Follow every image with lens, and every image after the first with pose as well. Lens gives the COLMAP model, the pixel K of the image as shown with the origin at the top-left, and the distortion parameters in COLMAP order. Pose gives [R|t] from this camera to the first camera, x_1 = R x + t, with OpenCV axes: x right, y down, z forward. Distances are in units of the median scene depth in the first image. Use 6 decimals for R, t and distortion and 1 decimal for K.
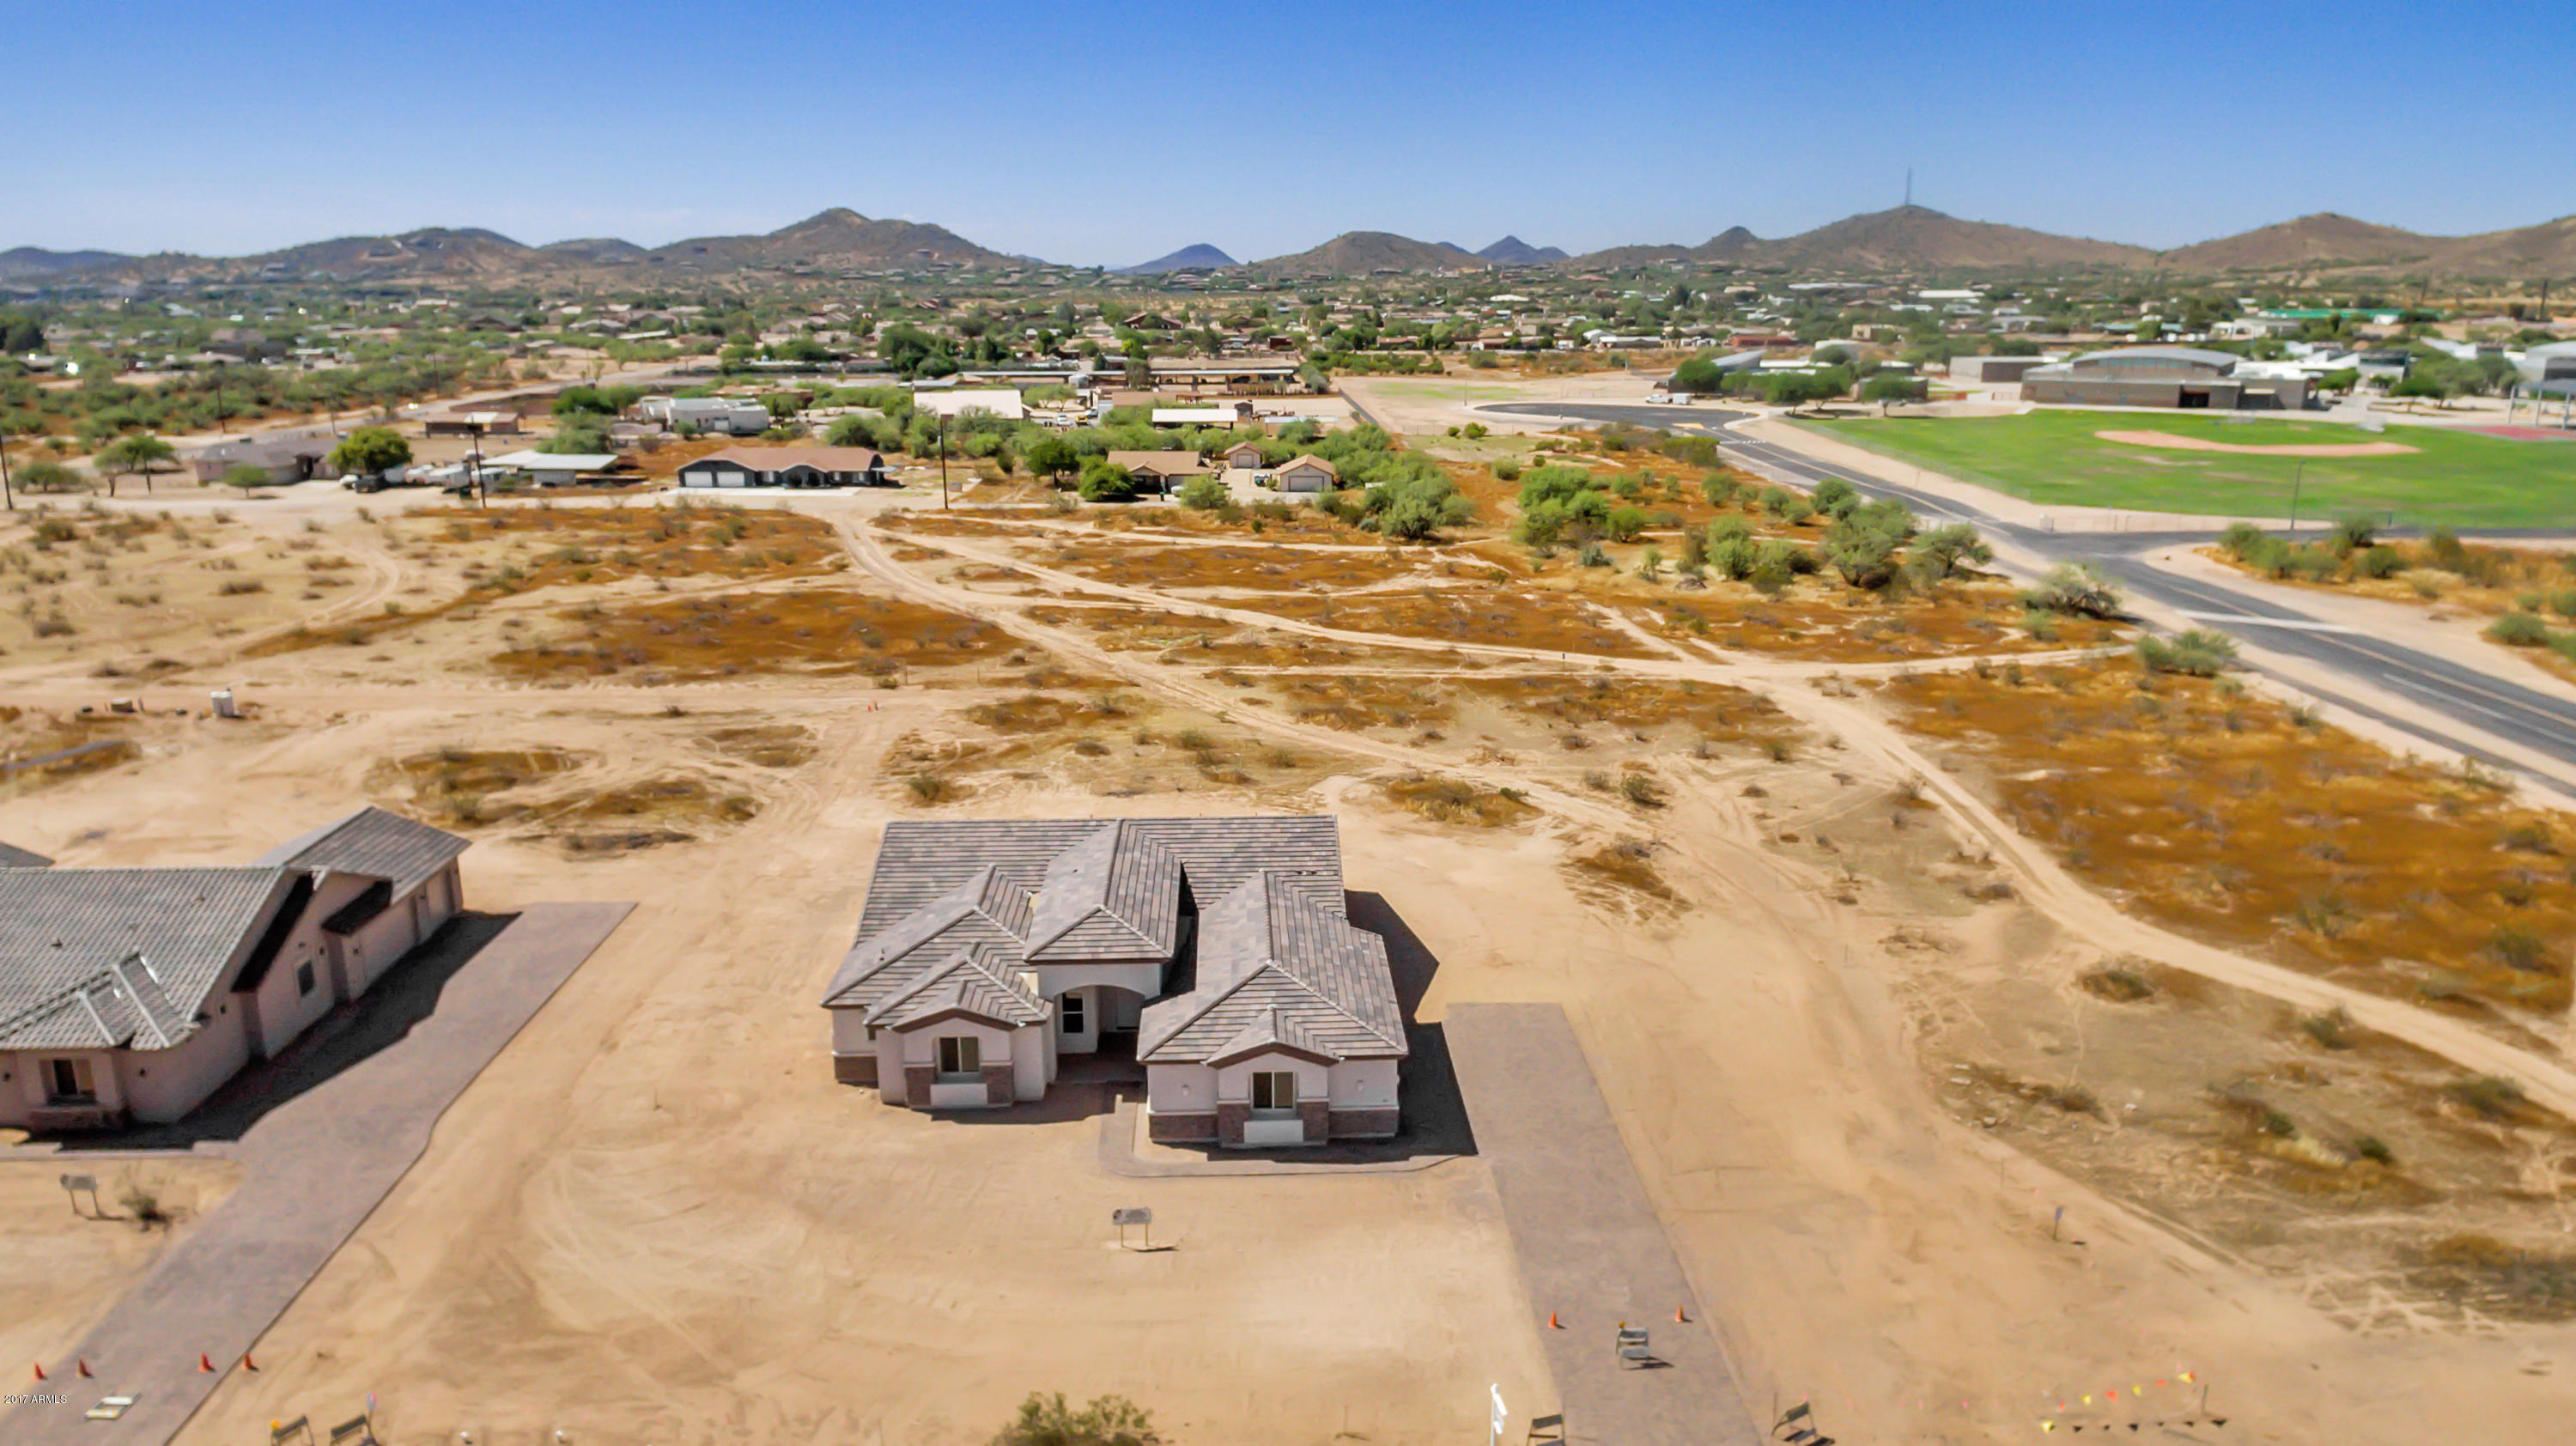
lens RADIAL K [[1688.1, 0, 1328.8], [0, 1688.1, 735.8], [0, 0, 1]] dist [0.054550, -0.078530]
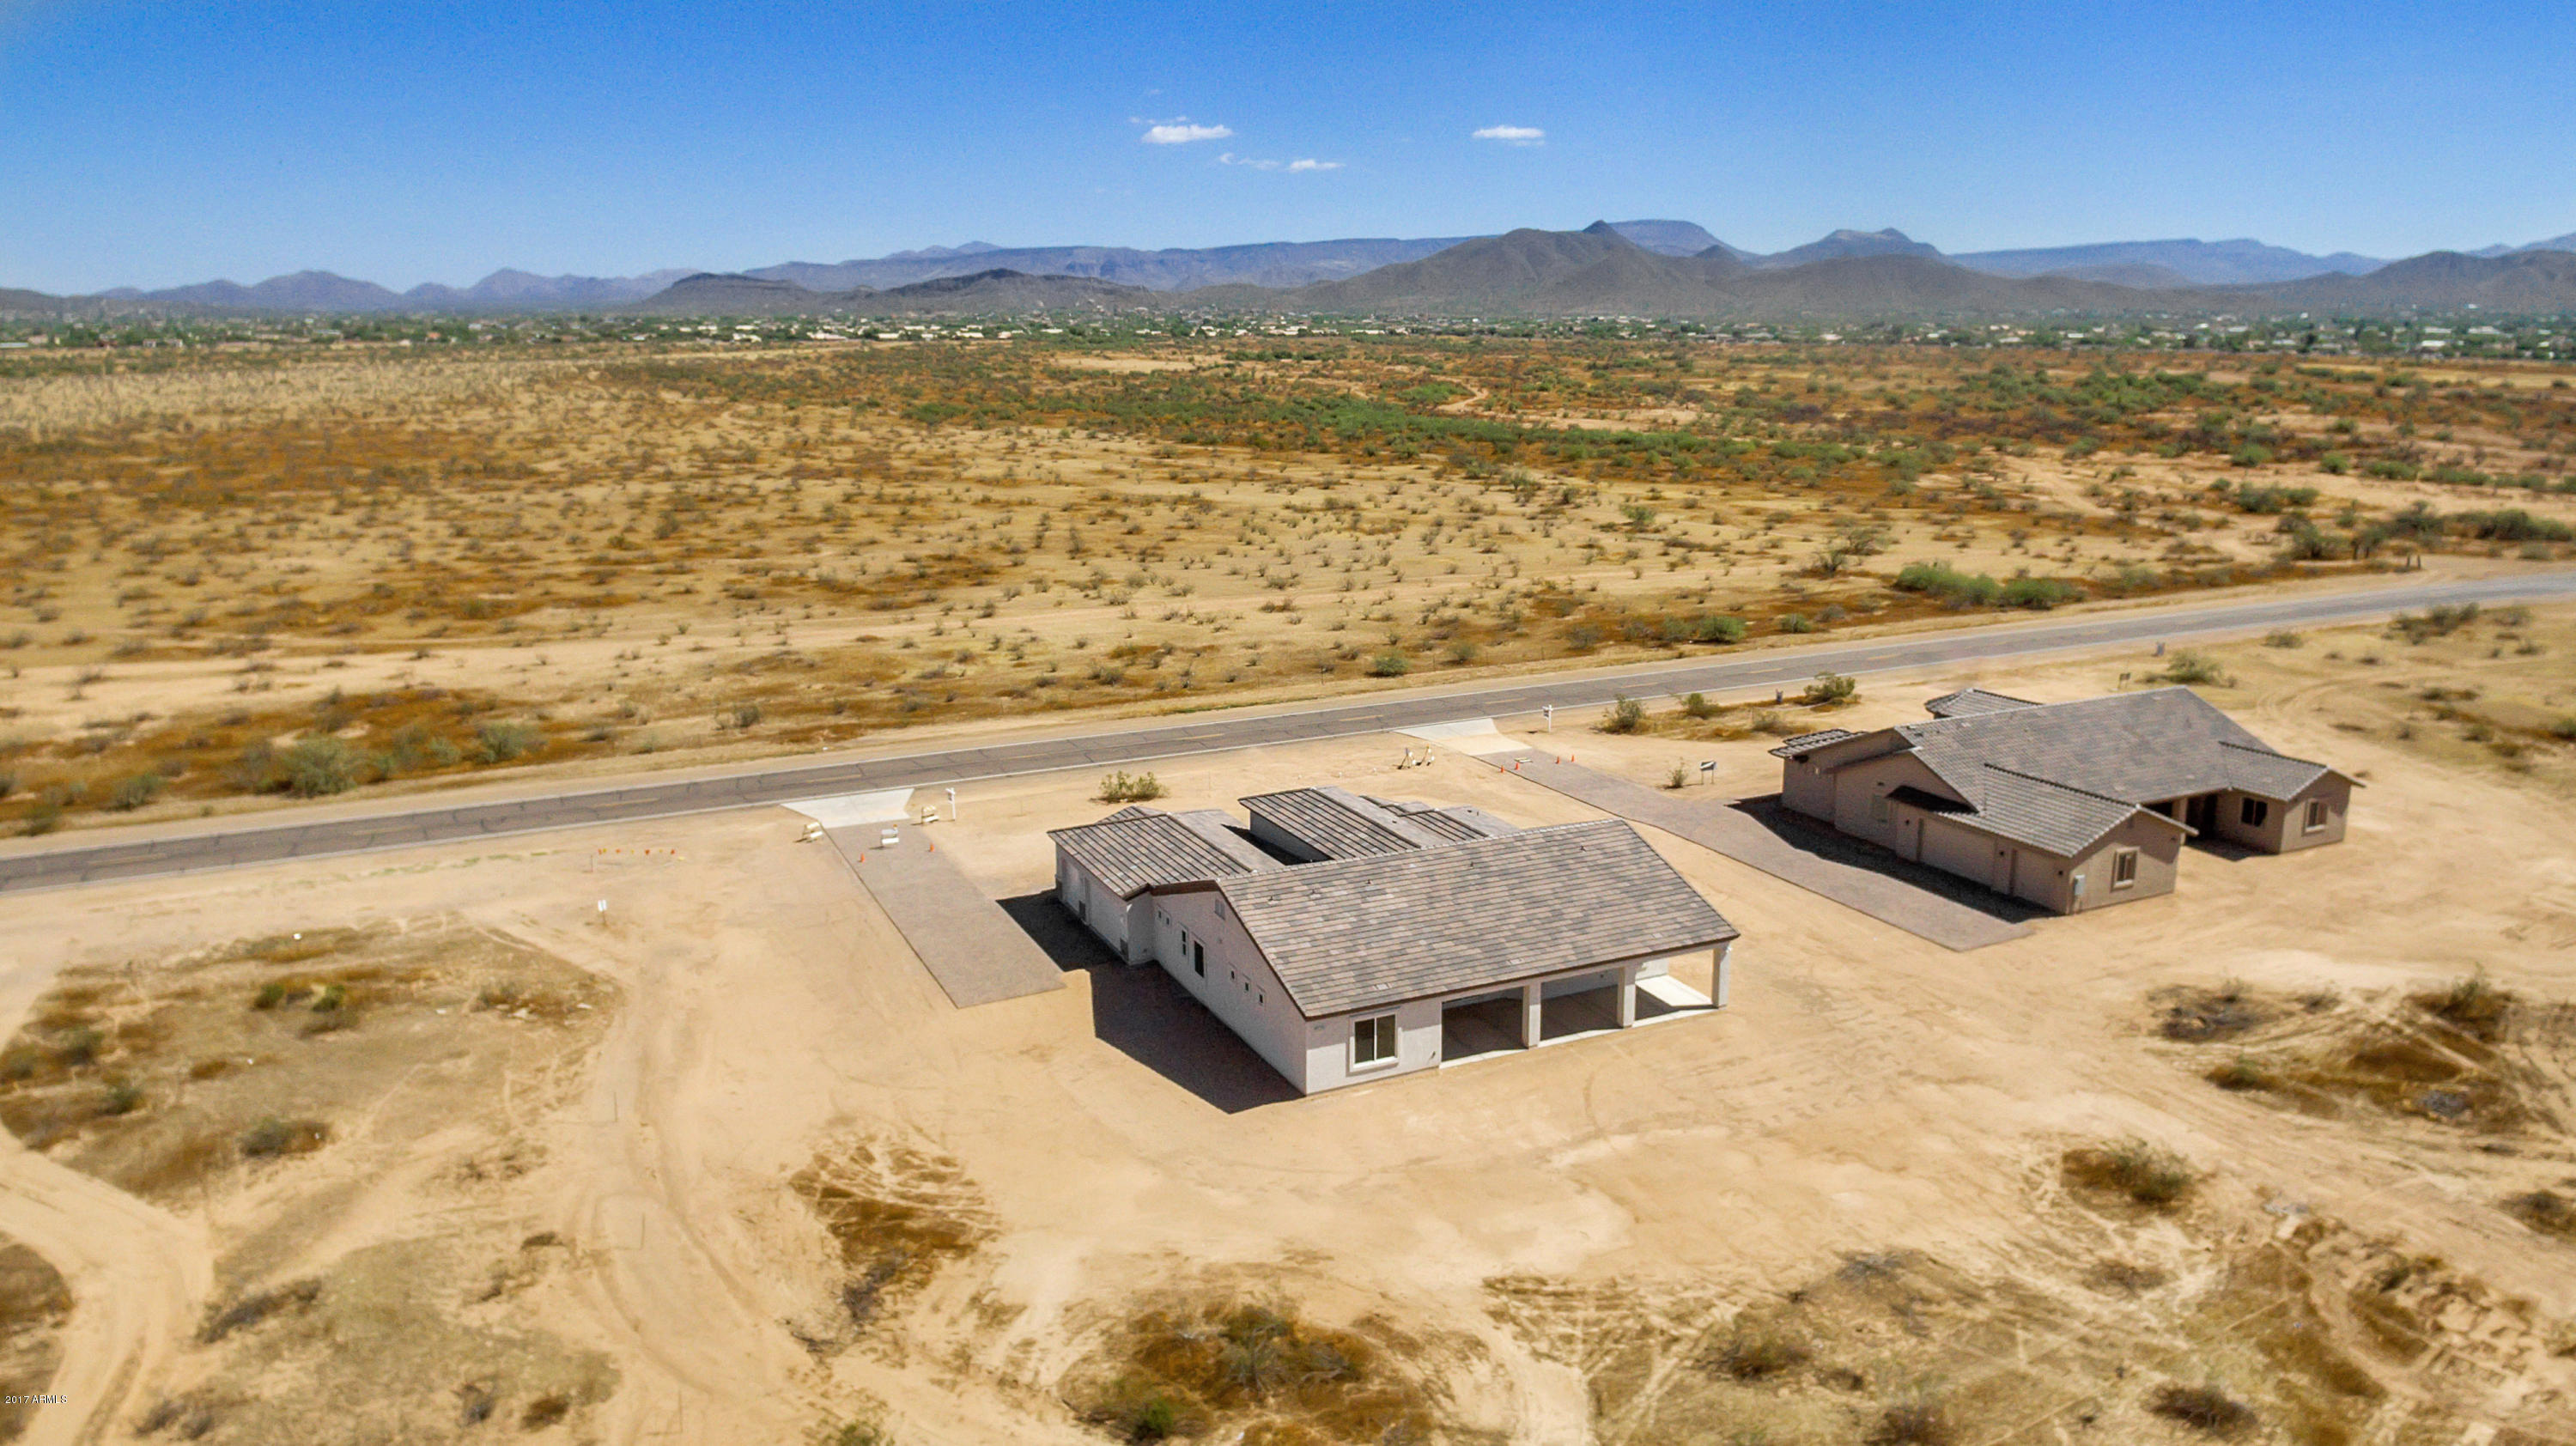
lens RADIAL K [[1706.1, 0, 1281.0], [0, 1706.1, 781.8], [0, 0, 1]] dist [0.058422, -0.076519]
pose [[-0.928580, 0.097103, -0.358205, 0.178411], [-0.095973, 0.869510, 0.484502, -0.269003], [0.358509, 0.484277, -0.798090, 1.046852]]
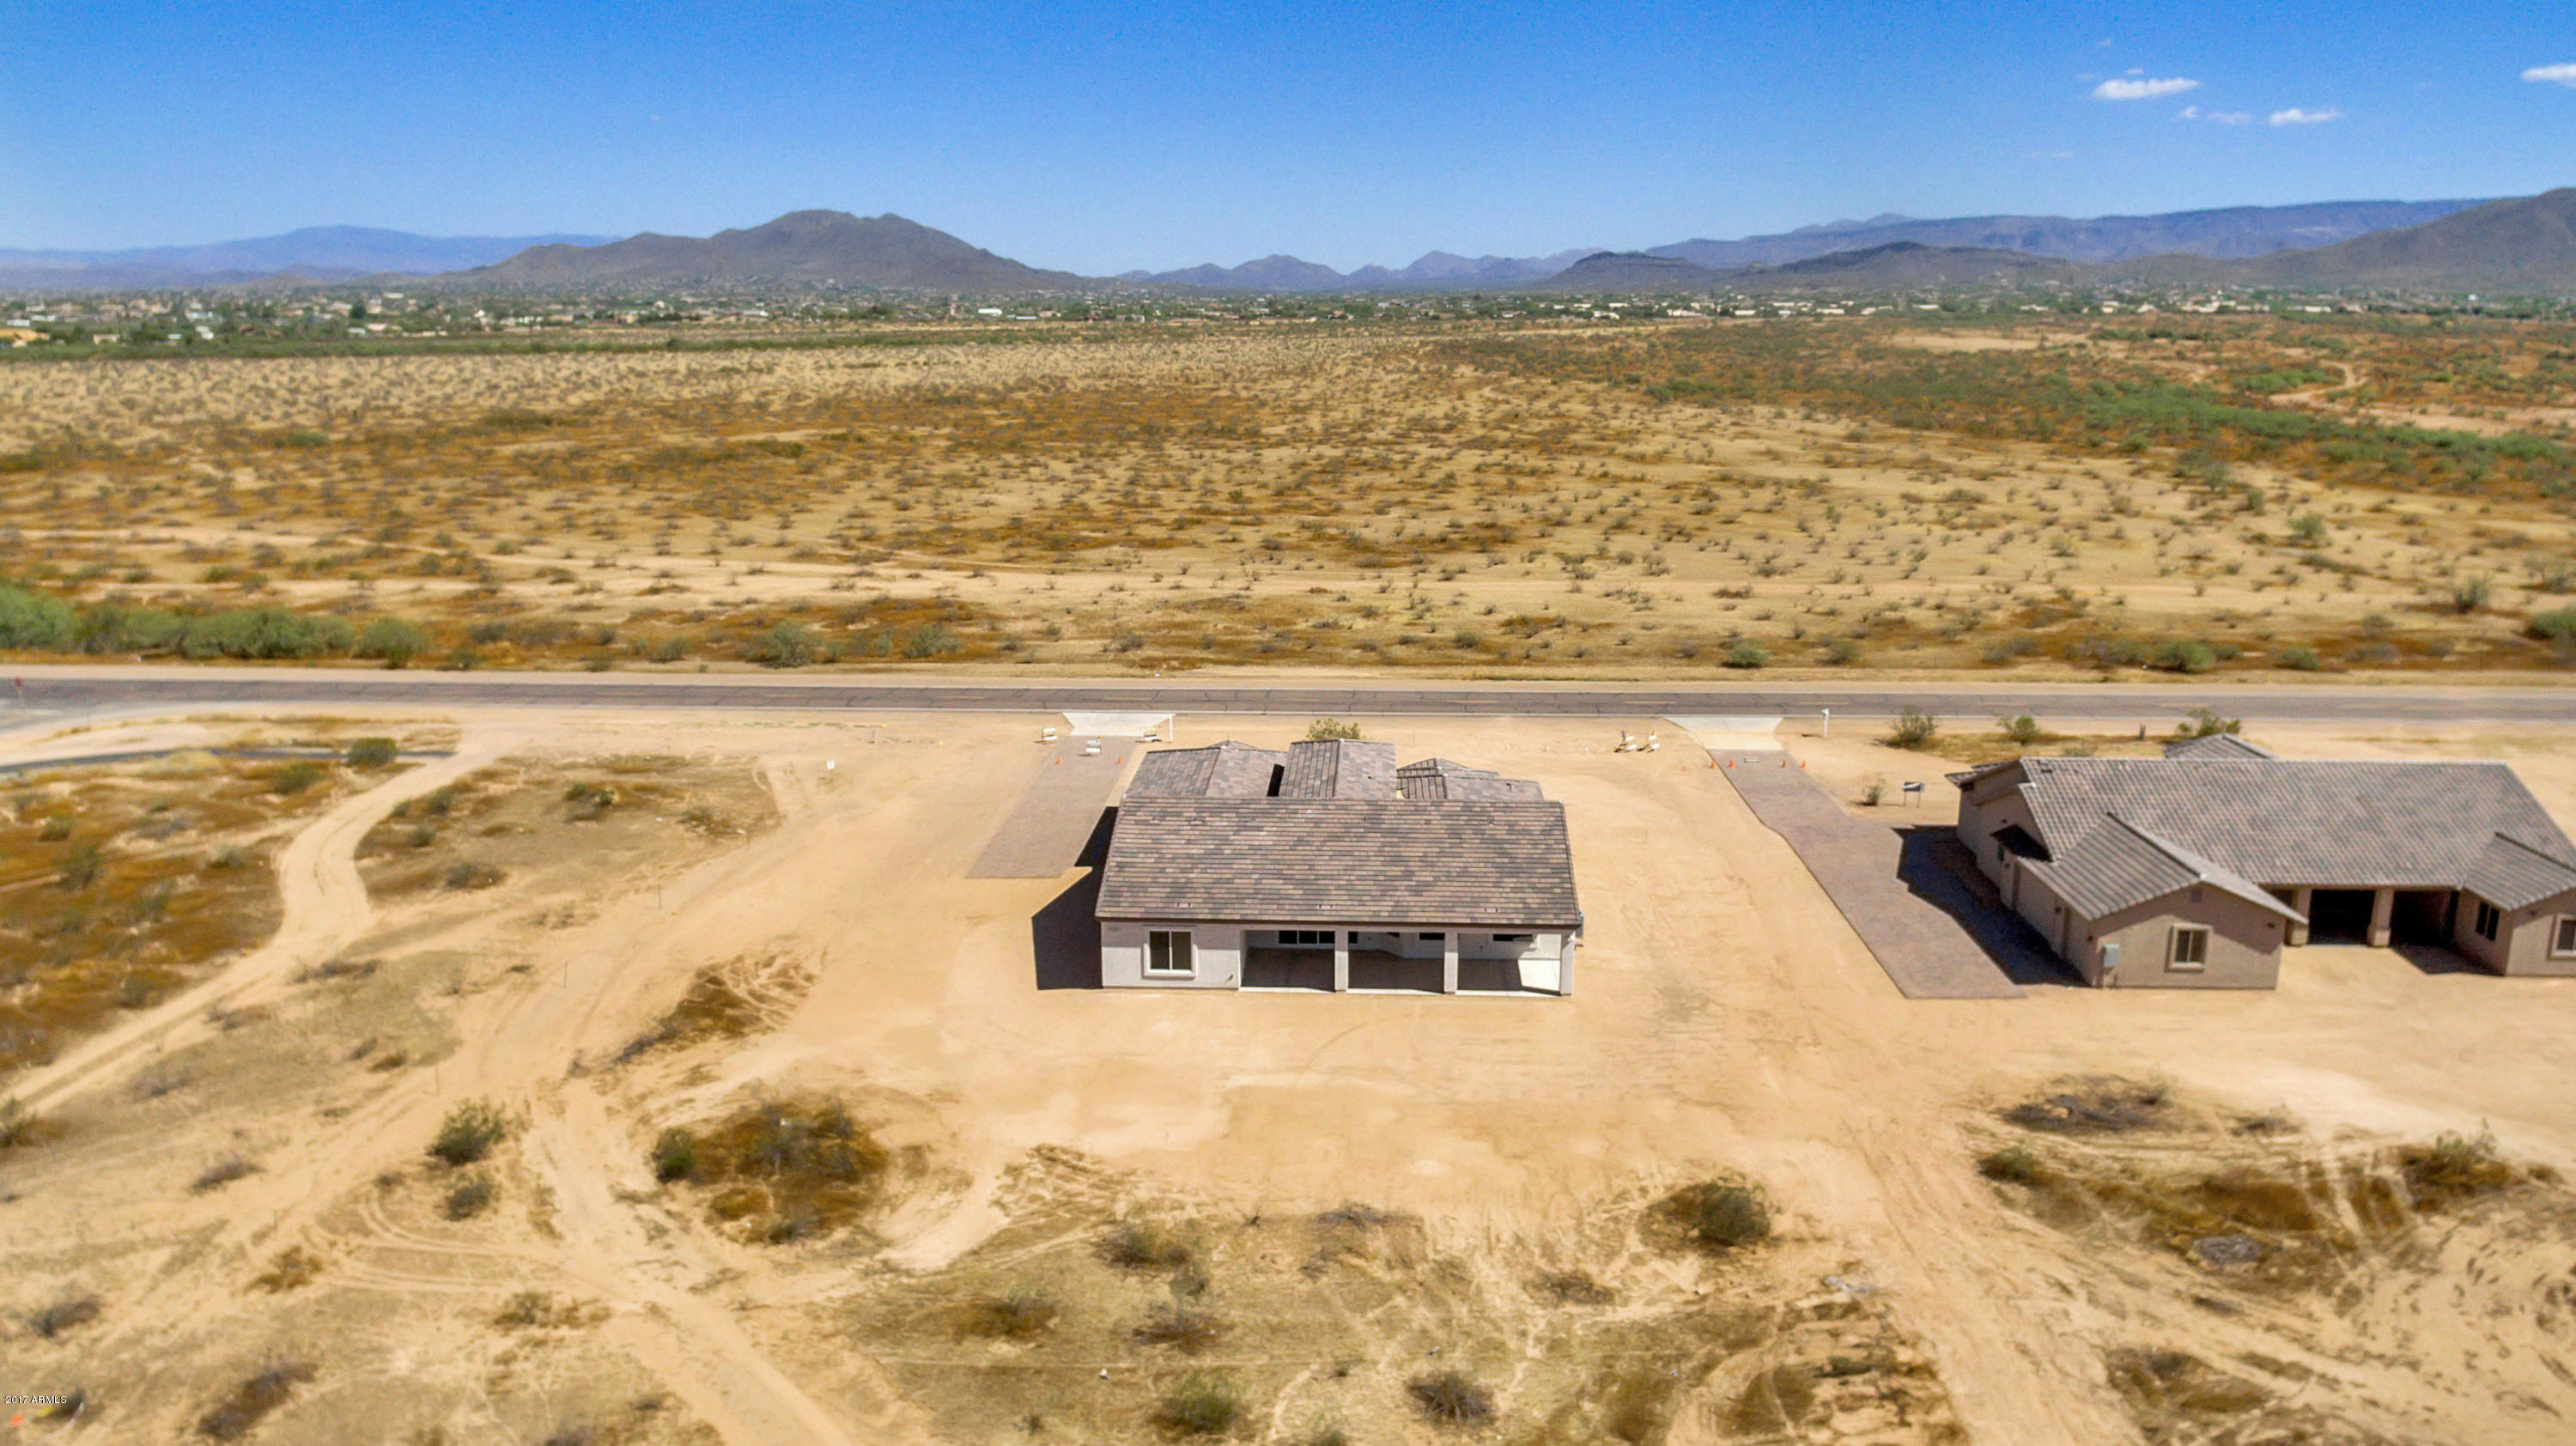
lens RADIAL K [[1706.1, 0, 1281.0], [0, 1706.1, 781.8], [0, 0, 1]] dist [0.058422, -0.076519]
pose [[-0.993548, -0.032796, 0.108567, -0.122972], [0.027589, 0.858629, 0.511854, -0.294305], [-0.110006, 0.511547, -0.852184, 1.137183]]
